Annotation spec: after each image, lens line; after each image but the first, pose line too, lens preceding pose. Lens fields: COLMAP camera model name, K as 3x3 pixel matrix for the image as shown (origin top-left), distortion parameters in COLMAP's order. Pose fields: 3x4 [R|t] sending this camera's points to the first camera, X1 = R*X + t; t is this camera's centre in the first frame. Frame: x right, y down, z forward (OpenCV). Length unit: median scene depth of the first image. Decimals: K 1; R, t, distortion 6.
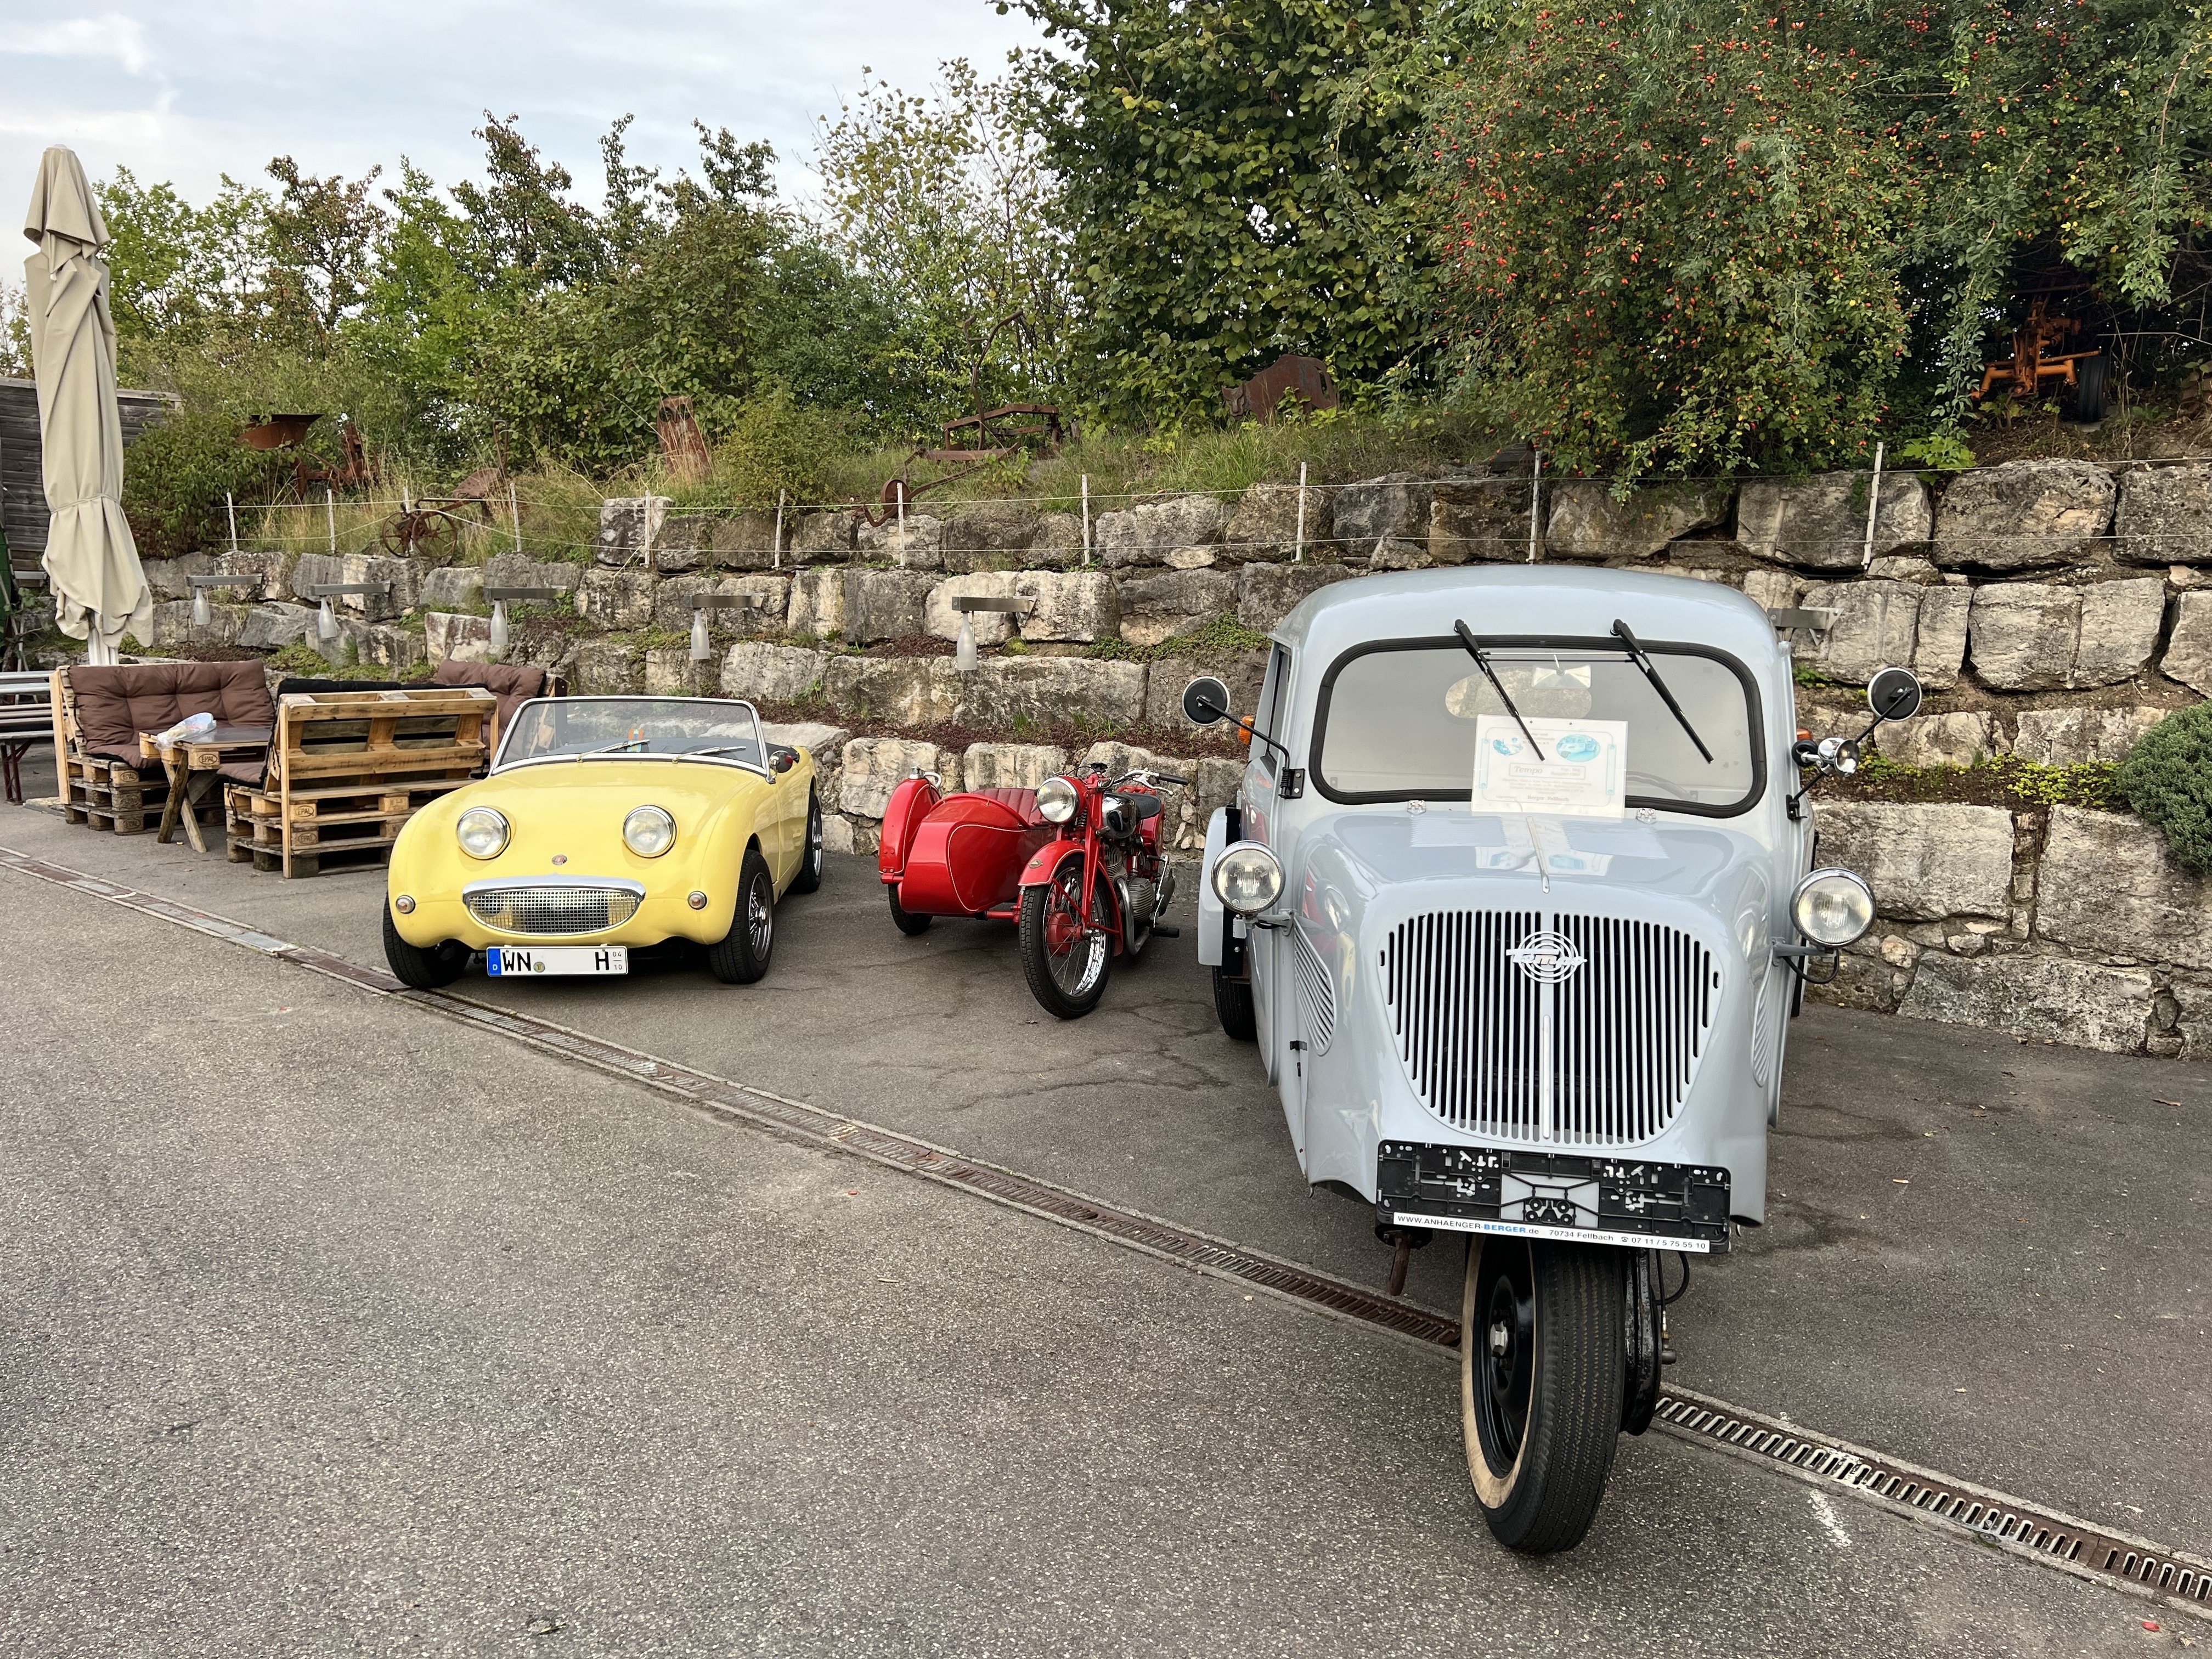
lens RADIAL K [[1673.1, 0, 1108.8], [0, 1673.1, 835.1], [0, 0, 1]] dist [0.049899, -0.060407]
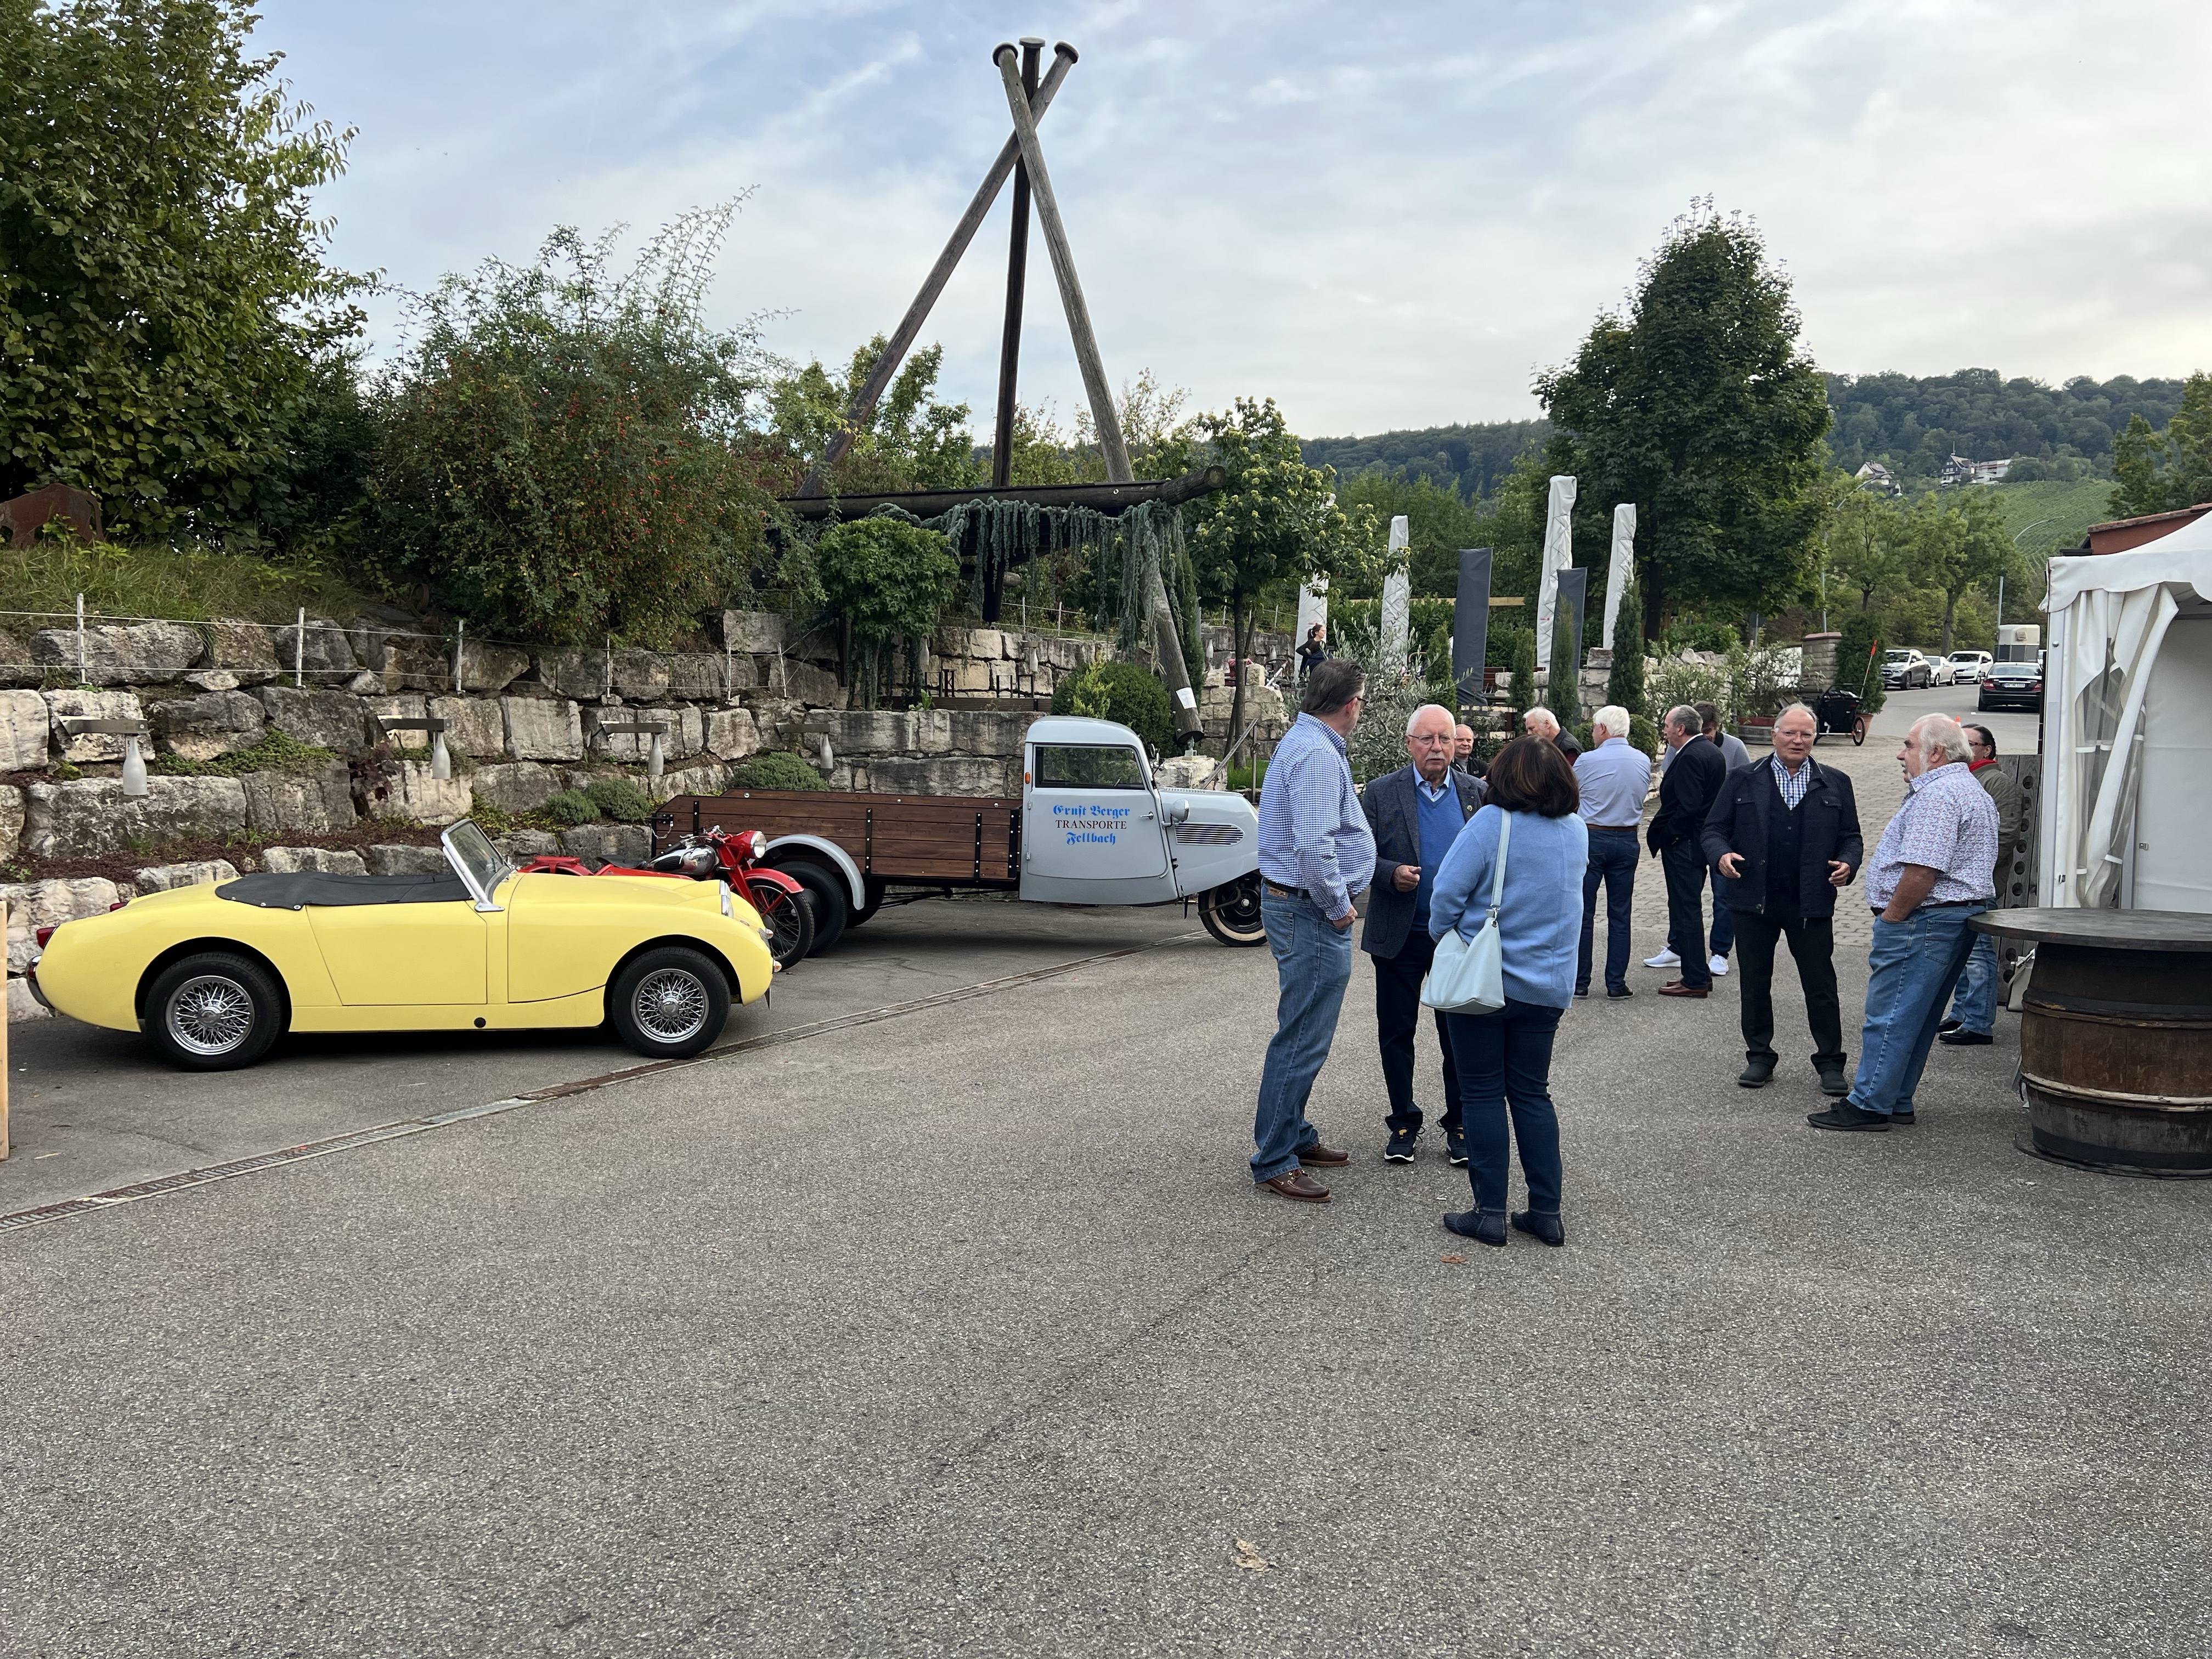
lens RADIAL K [[1673.1, 0, 1108.9], [0, 1673.1, 828.4], [0, 0, 1]] dist [0.049899, -0.060407]
pose [[-0.222619, -0.072127, 0.972234, -1.198013], [0.134394, 0.985468, 0.103882, -0.108706], [-0.965598, 0.153789, -0.209691, 0.694590]]
